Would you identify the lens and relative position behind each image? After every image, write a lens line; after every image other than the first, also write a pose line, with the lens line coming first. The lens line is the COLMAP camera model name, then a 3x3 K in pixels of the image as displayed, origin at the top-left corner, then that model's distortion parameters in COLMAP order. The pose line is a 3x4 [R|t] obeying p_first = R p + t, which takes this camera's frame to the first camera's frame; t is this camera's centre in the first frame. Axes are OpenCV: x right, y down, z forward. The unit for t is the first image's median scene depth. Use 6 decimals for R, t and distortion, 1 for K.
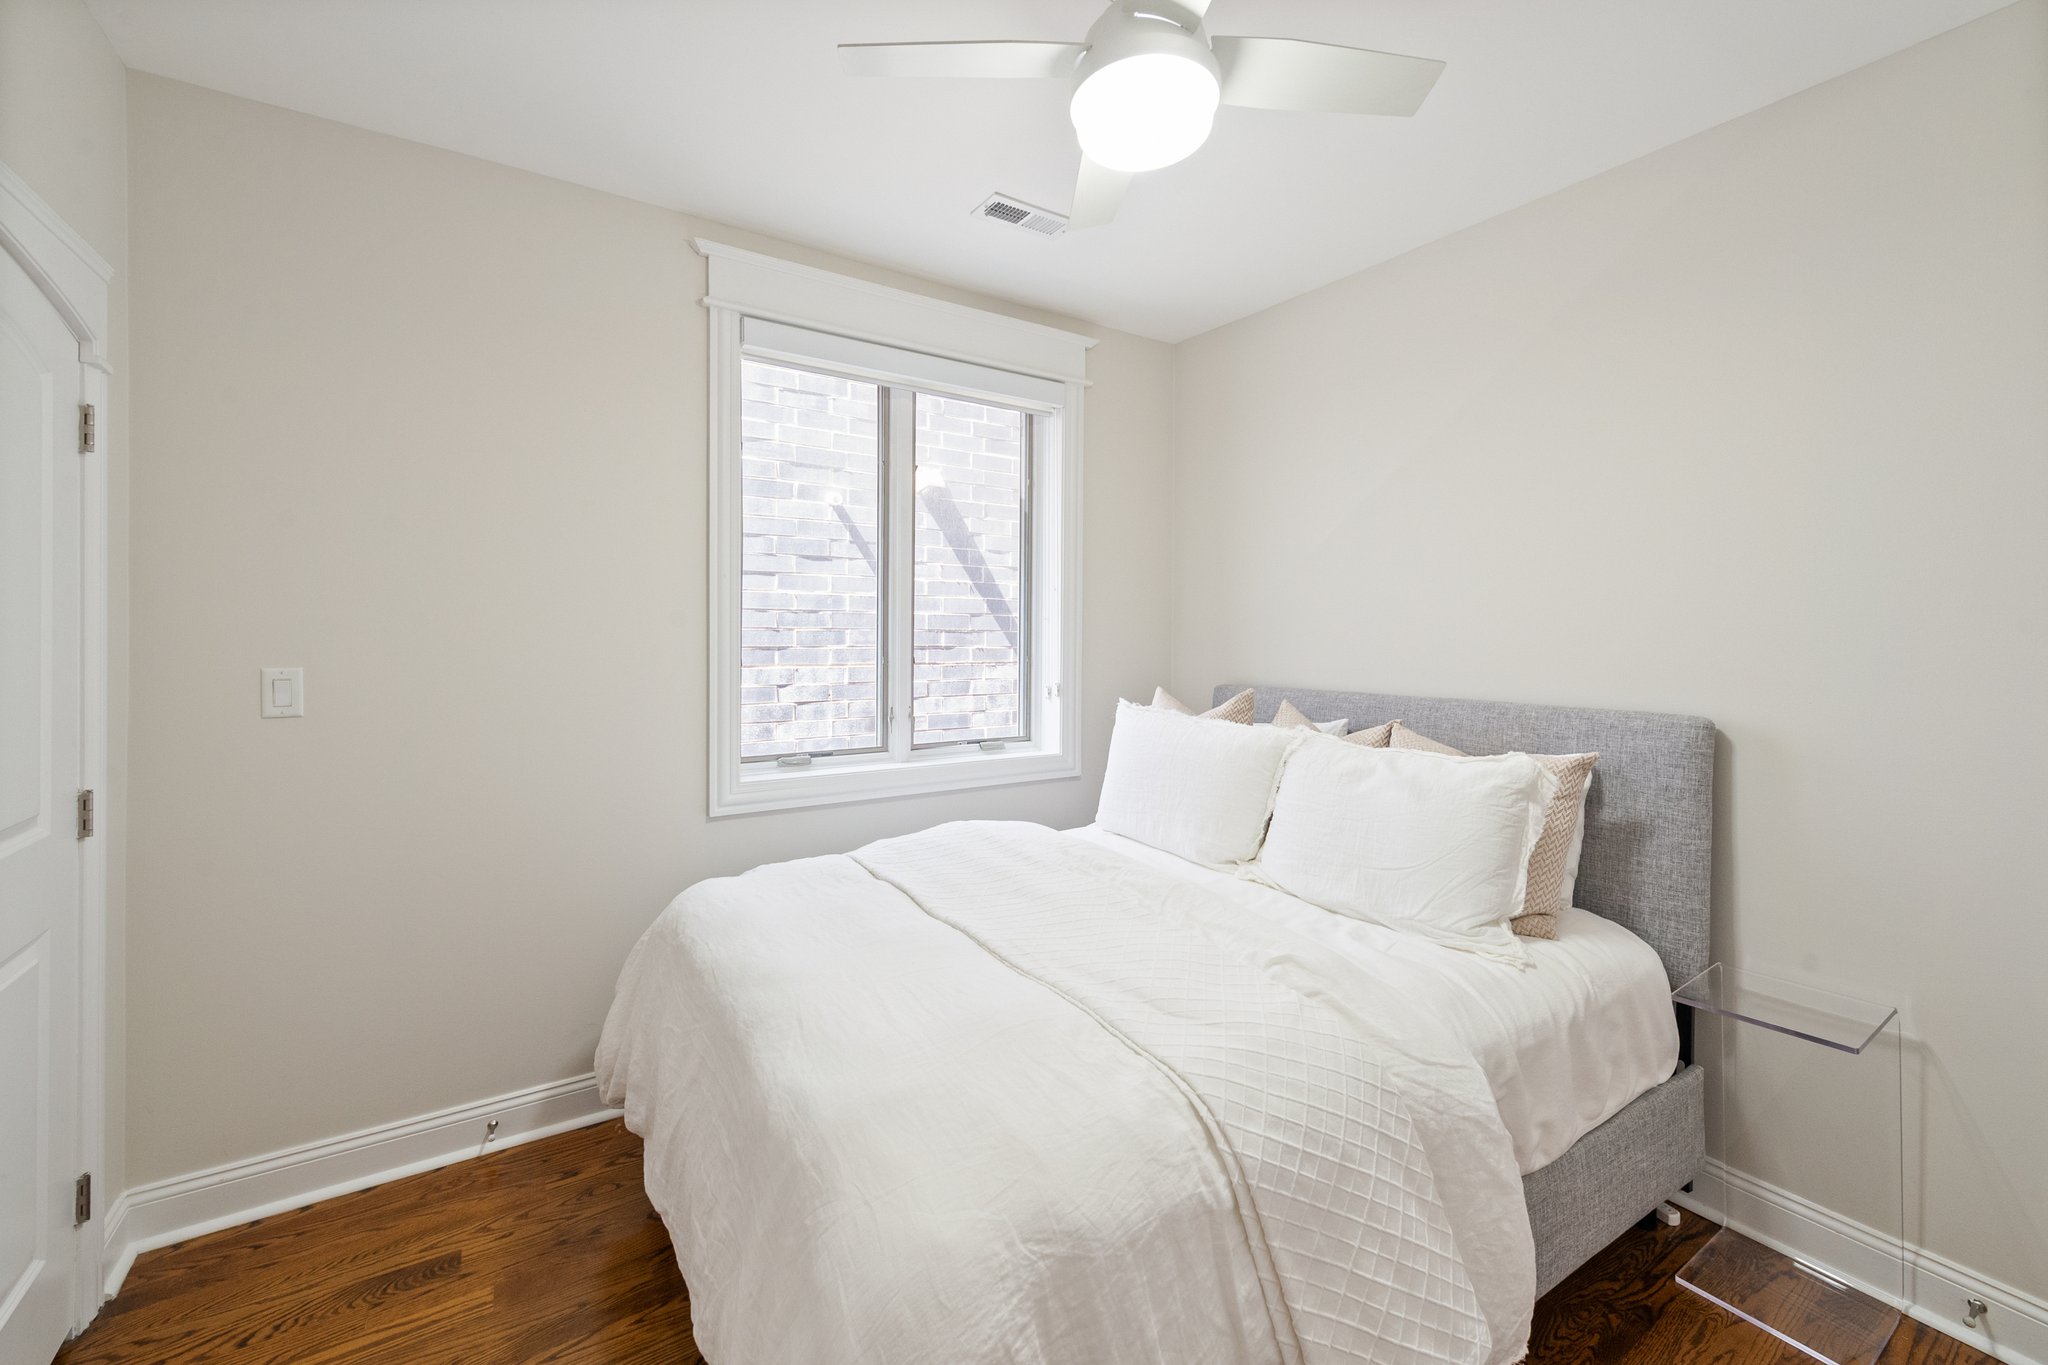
lens RADIAL K [[833.2, 0, 1025.6], [0, 833.2, 647.5], [0, 0, 1]] dist [0.003381, 0.000220]
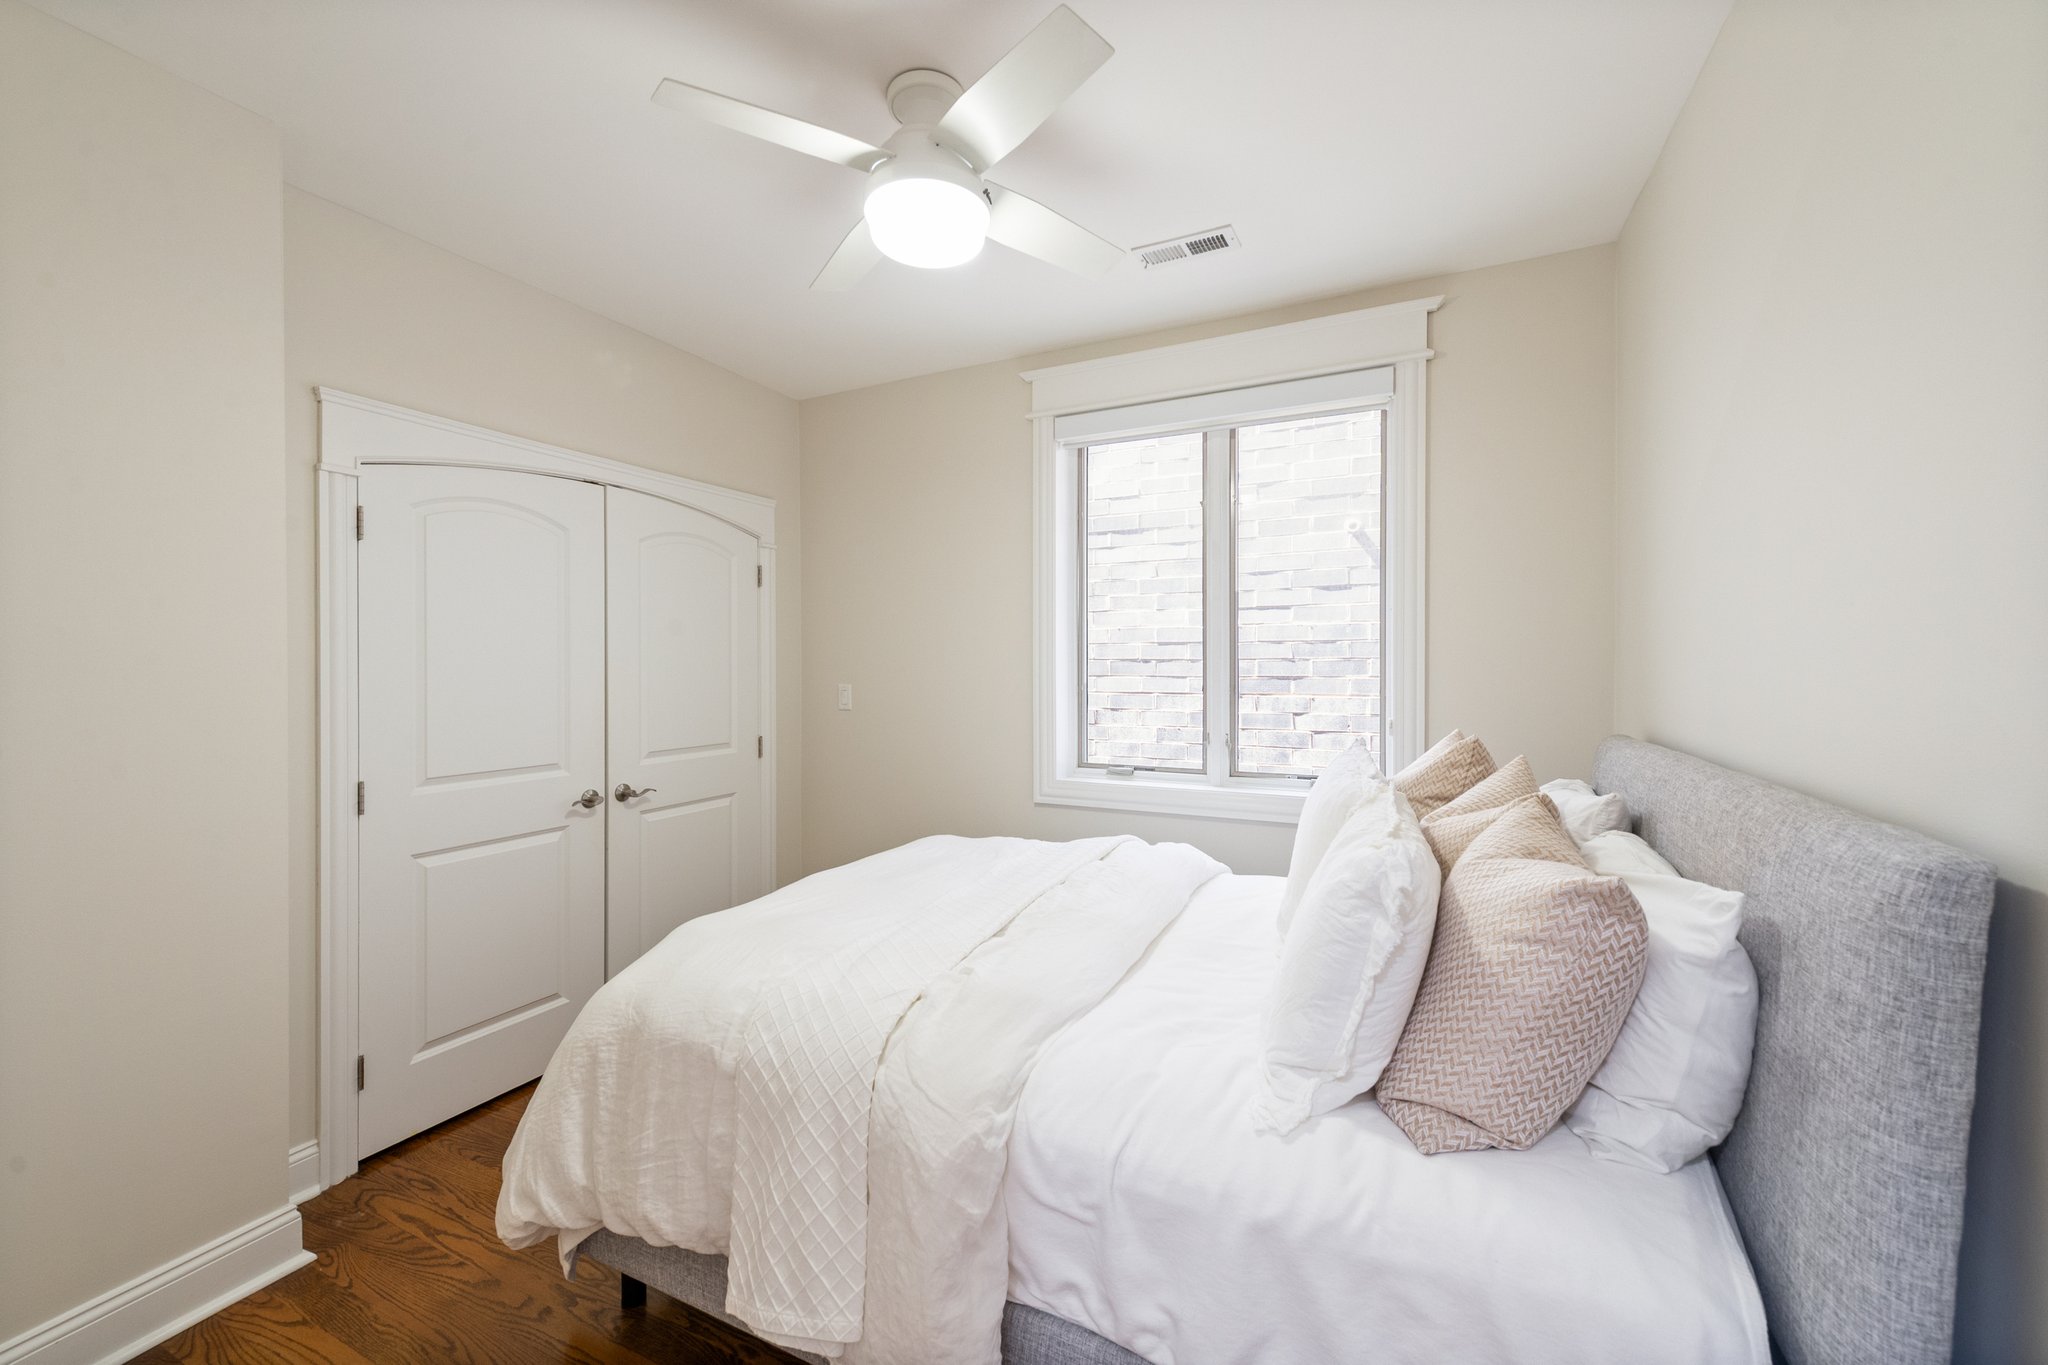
lens RADIAL K [[816.1, 0, 1004.7], [0, 816.1, 666.4], [0, 0, 1]] dist [0.013079, -0.003117]
pose [[0.500841, -0.005236, -0.865524, 0.605971], [-0.007486, 0.999918, -0.010381, -0.000064], [0.865507, 0.011678, 0.500761, 0.255568]]
